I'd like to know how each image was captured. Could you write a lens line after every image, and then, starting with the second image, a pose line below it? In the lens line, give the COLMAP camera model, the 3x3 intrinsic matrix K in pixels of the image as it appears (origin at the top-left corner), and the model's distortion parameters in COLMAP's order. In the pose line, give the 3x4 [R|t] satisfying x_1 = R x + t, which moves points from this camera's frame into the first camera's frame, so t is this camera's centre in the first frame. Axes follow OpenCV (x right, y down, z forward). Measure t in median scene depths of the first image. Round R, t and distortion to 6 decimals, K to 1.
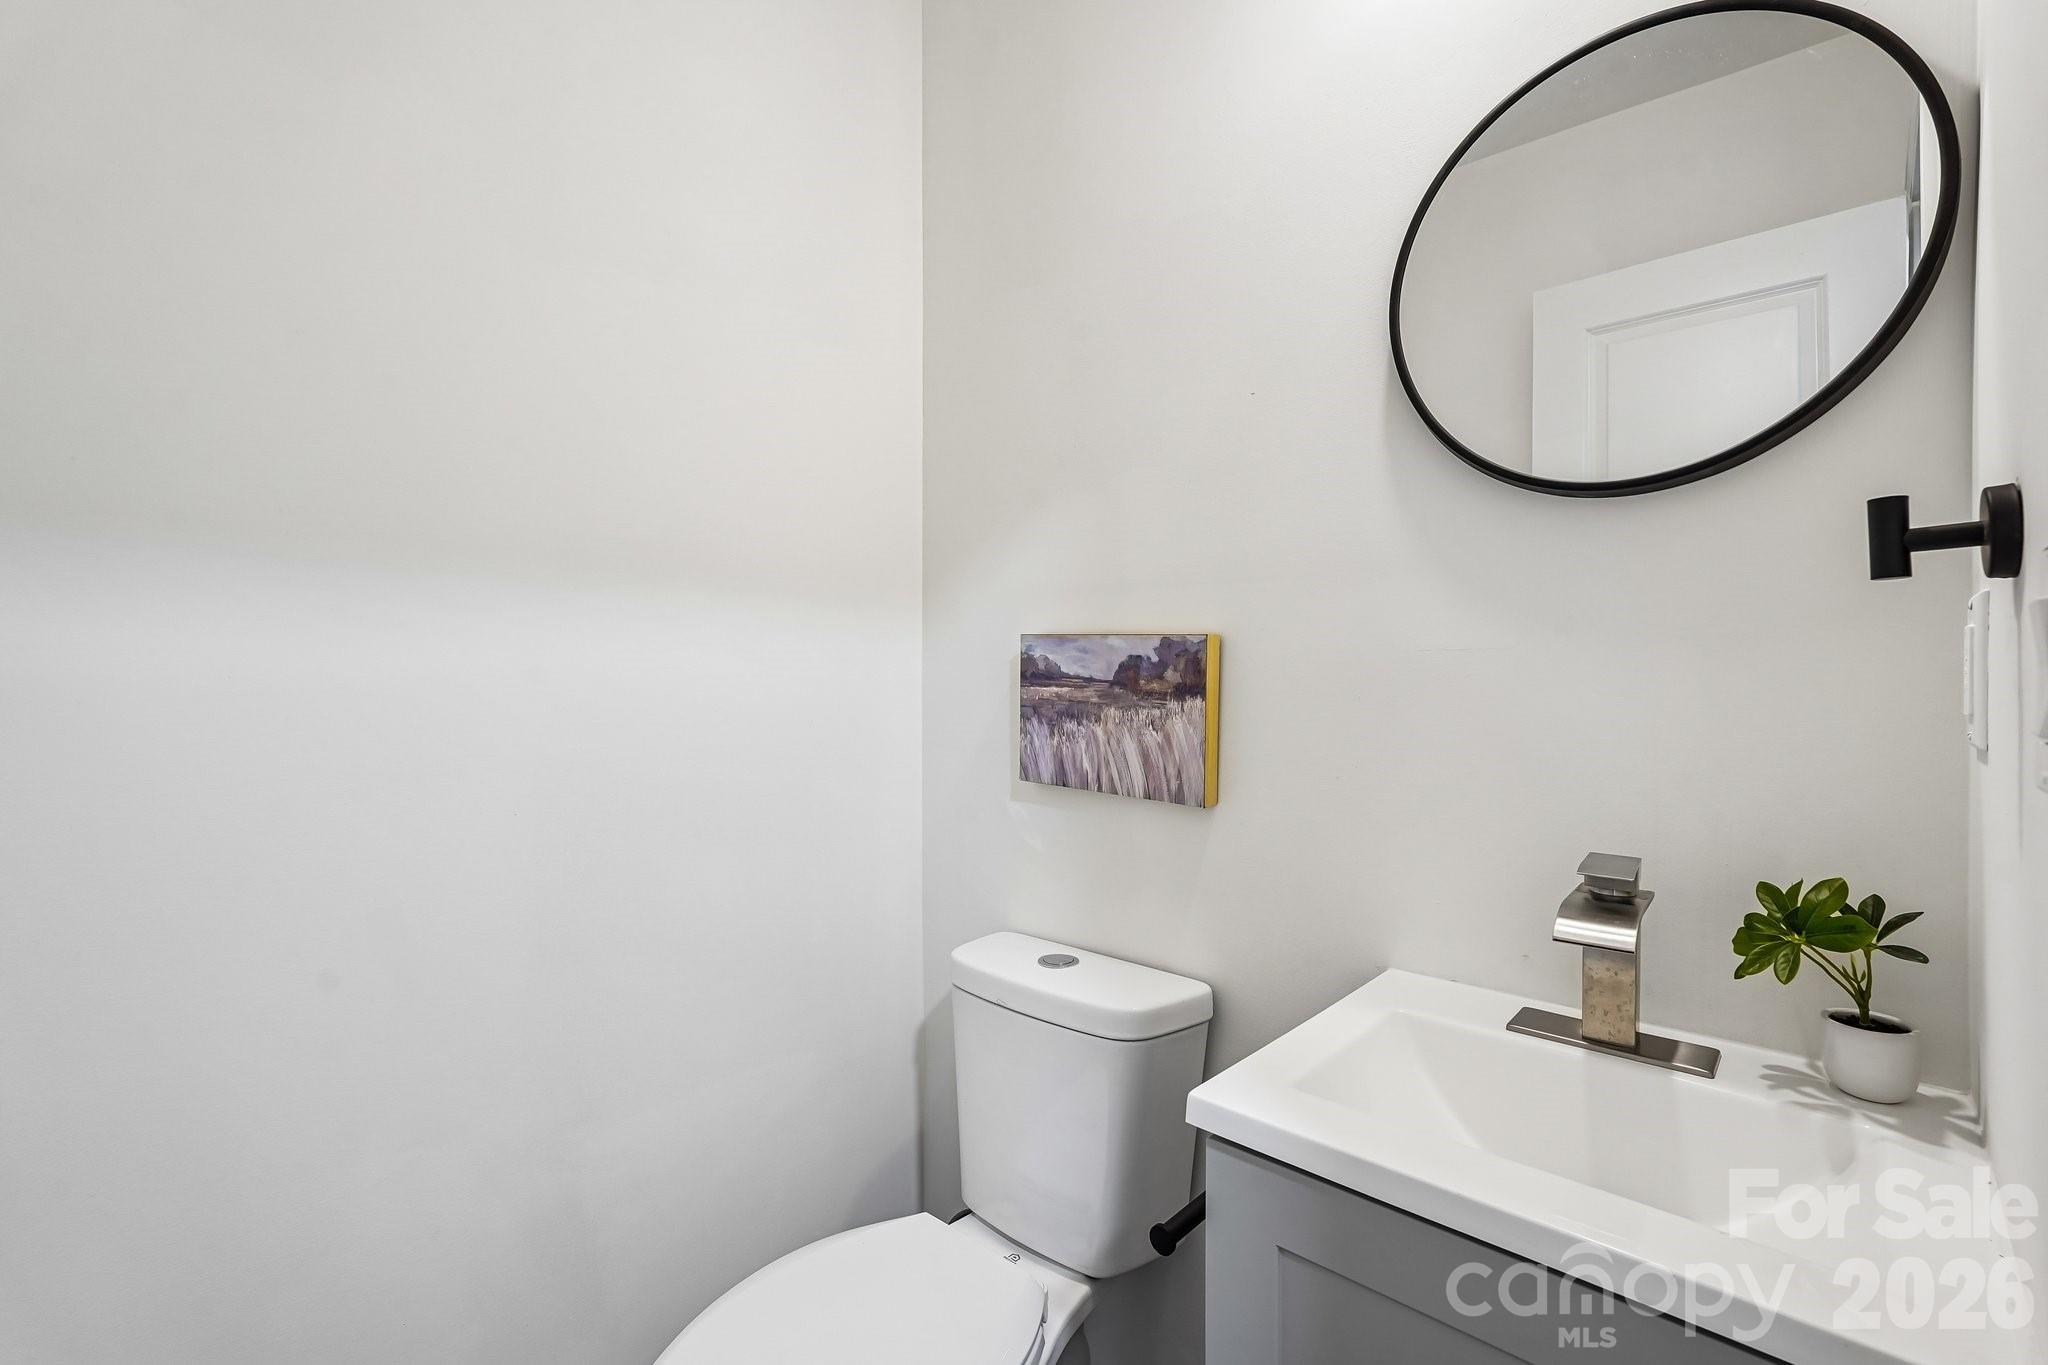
lens RADIAL K [[914.9, 0, 1031.3], [0, 914.9, 672.2], [0, 0, 1]] dist [-0.014858, 0.007569]
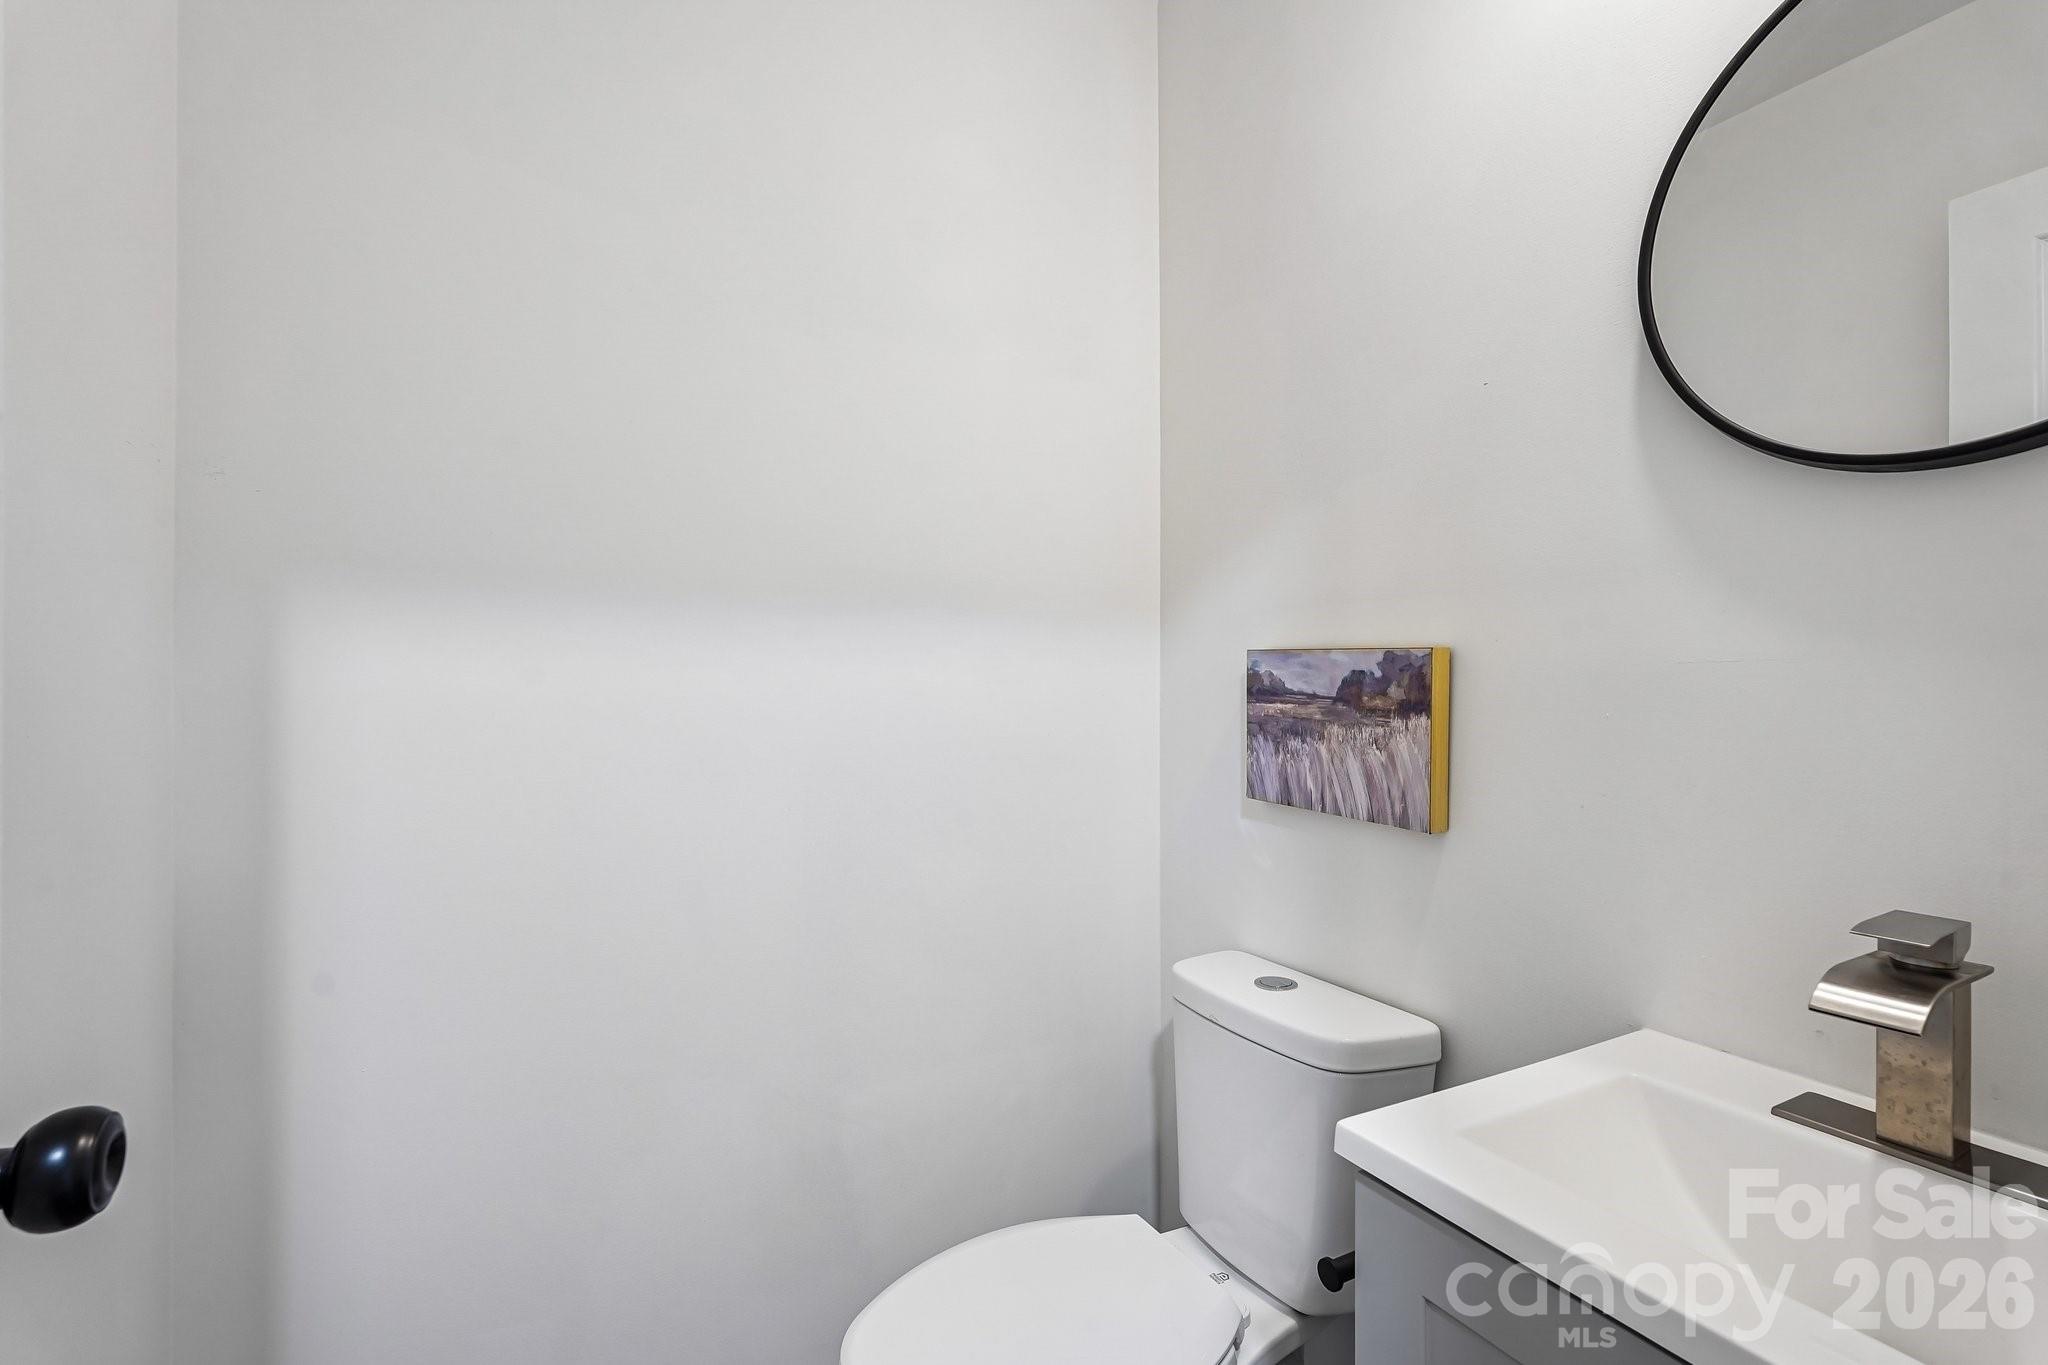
lens RADIAL K [[914.9, 0, 1006.2], [0, 914.9, 683.3], [0, 0, 1]] dist [-0.014858, 0.007569]
pose [[0.940284, -0.004745, -0.340359, 0.099247], [0.002878, 0.999978, -0.005992, -0.000352], [0.340380, 0.004655, 0.940276, -0.019157]]
